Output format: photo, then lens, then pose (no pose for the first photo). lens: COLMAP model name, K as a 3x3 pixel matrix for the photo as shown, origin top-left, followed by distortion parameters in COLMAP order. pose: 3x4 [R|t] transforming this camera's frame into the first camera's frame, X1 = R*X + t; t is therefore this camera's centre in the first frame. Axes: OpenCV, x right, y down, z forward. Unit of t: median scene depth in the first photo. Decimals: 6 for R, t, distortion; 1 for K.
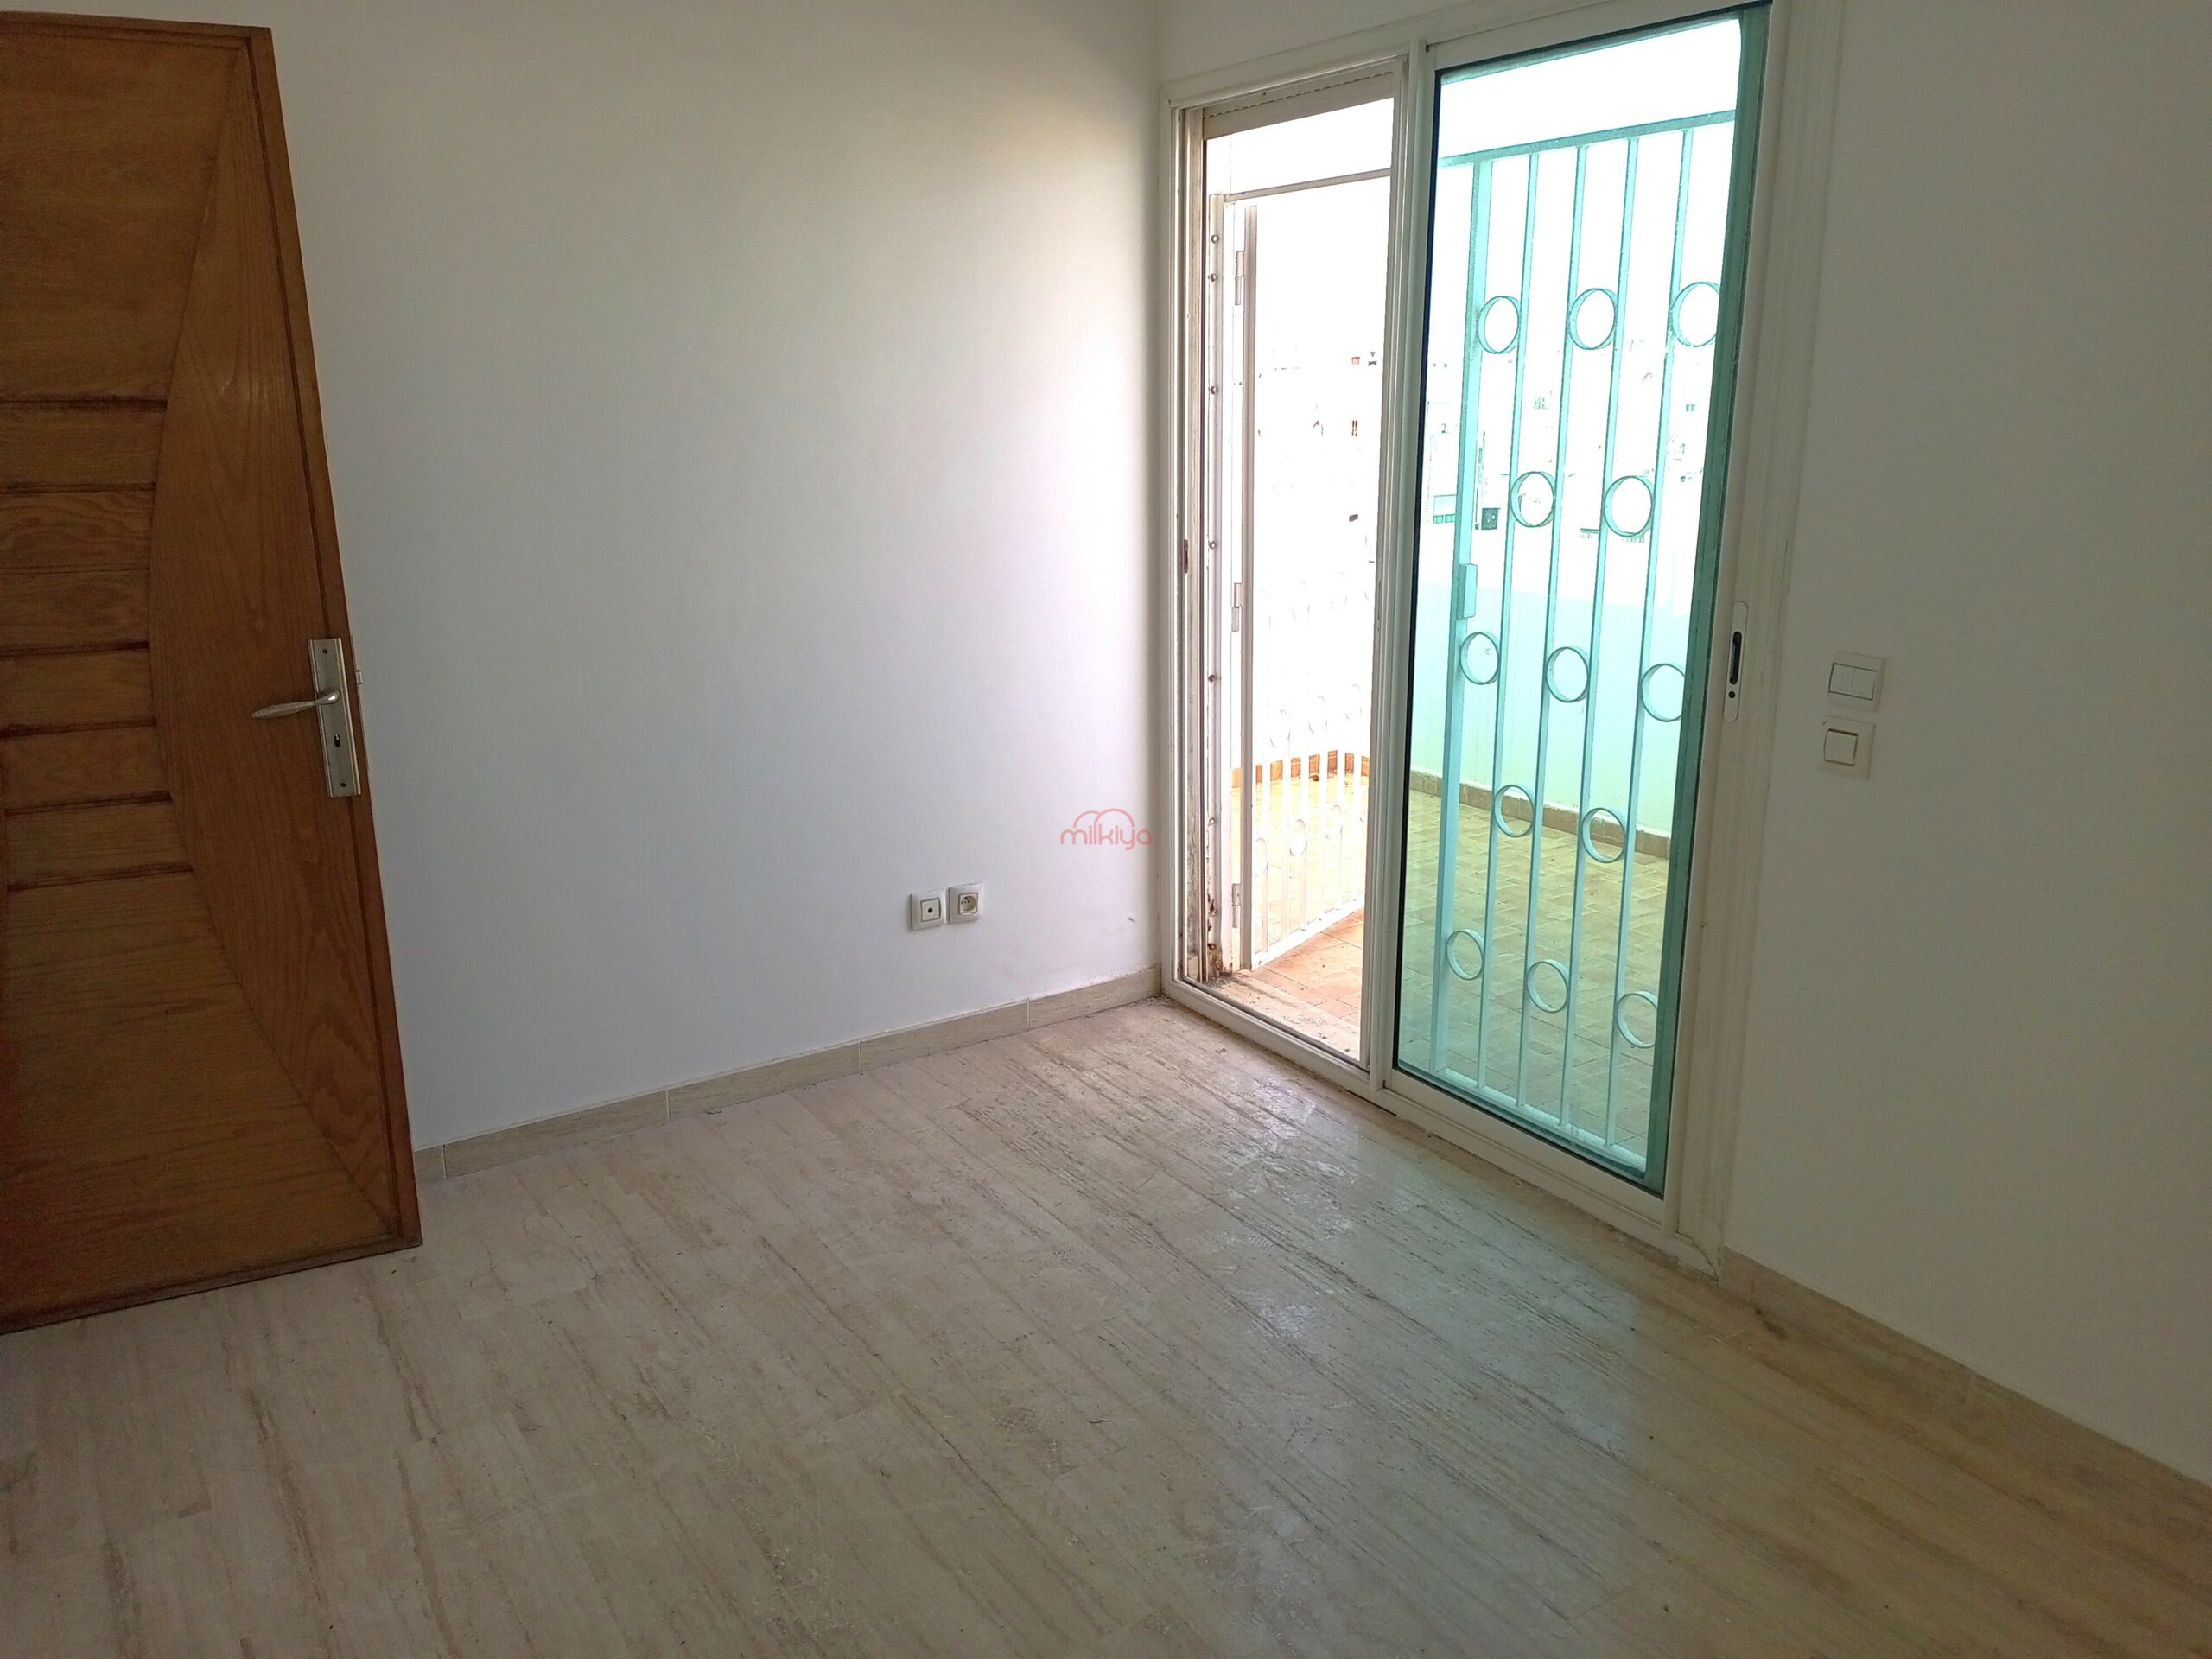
lens RADIAL K [[1660.1, 0, 1124.7], [0, 1660.1, 821.0], [0, 0, 1]] dist [0.078141, -0.091927]
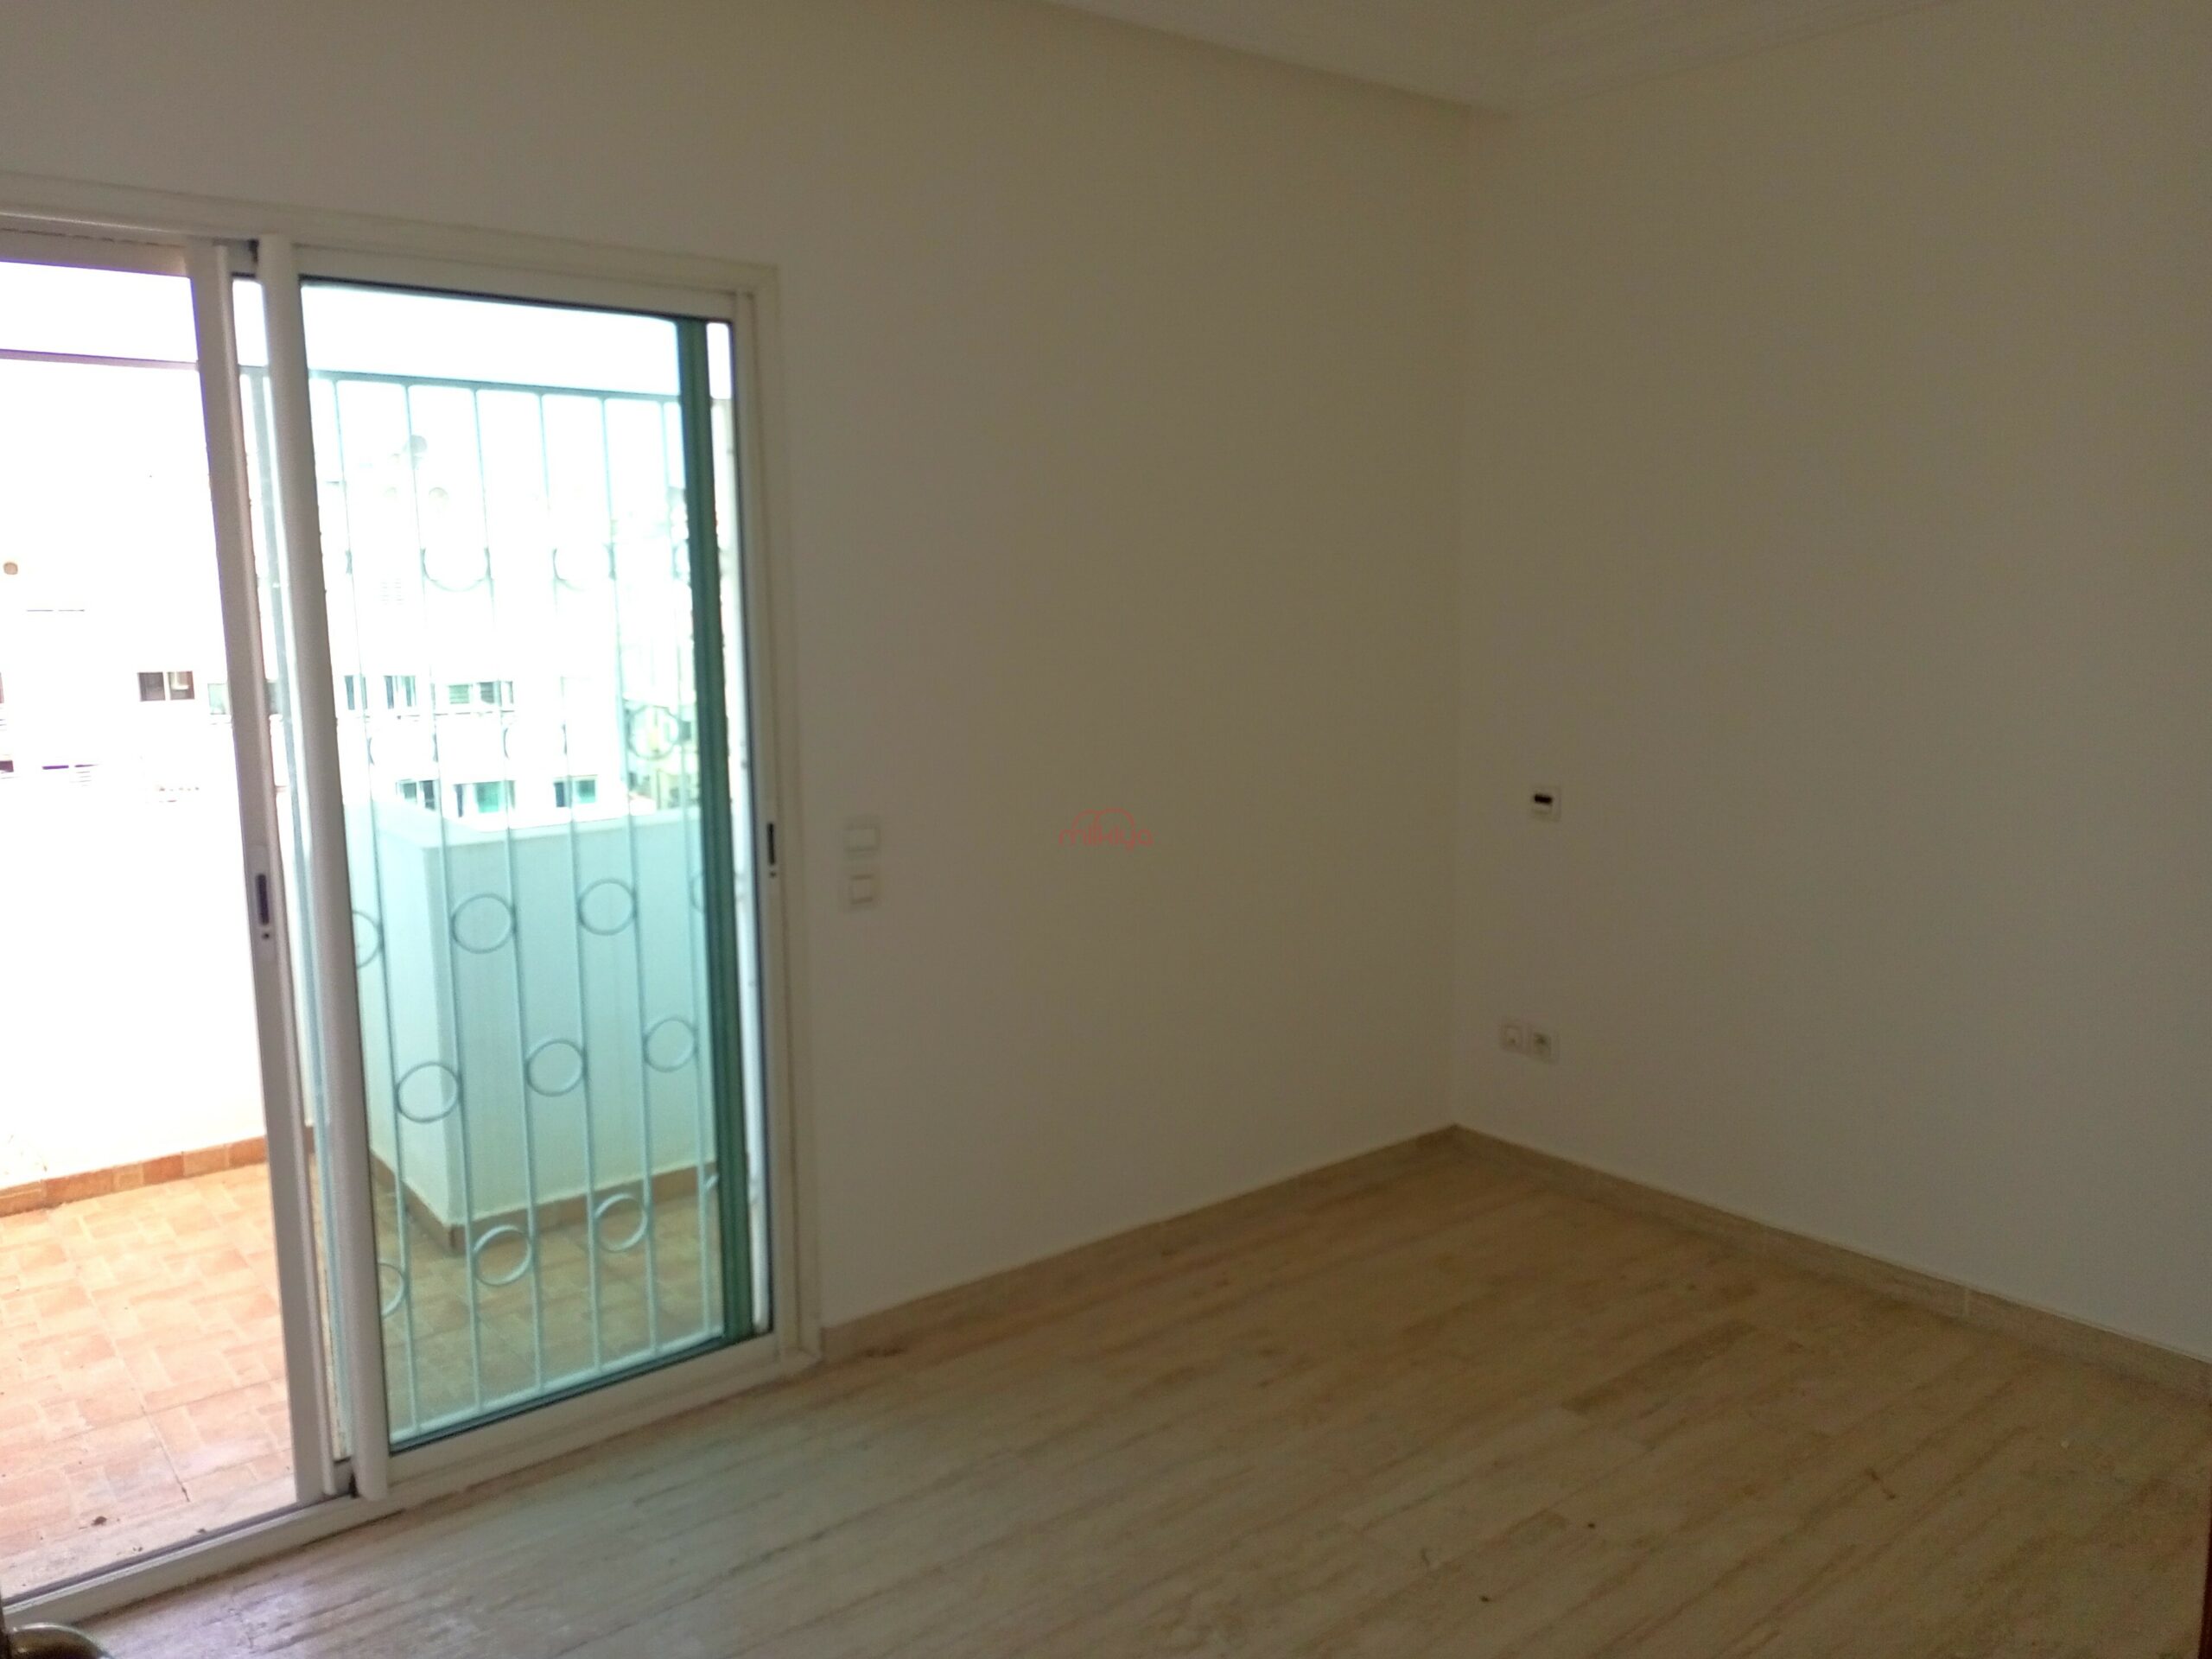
lens RADIAL K [[1660.1, 0, 1124.7], [0, 1660.1, 821.0], [0, 0, 1]] dist [0.078141, -0.091927]
pose [[-0.103927, -0.146025, 0.983807, -0.758698], [0.253220, 0.952682, 0.168155, -0.229264], [-0.961810, 0.266595, -0.062033, 0.756487]]
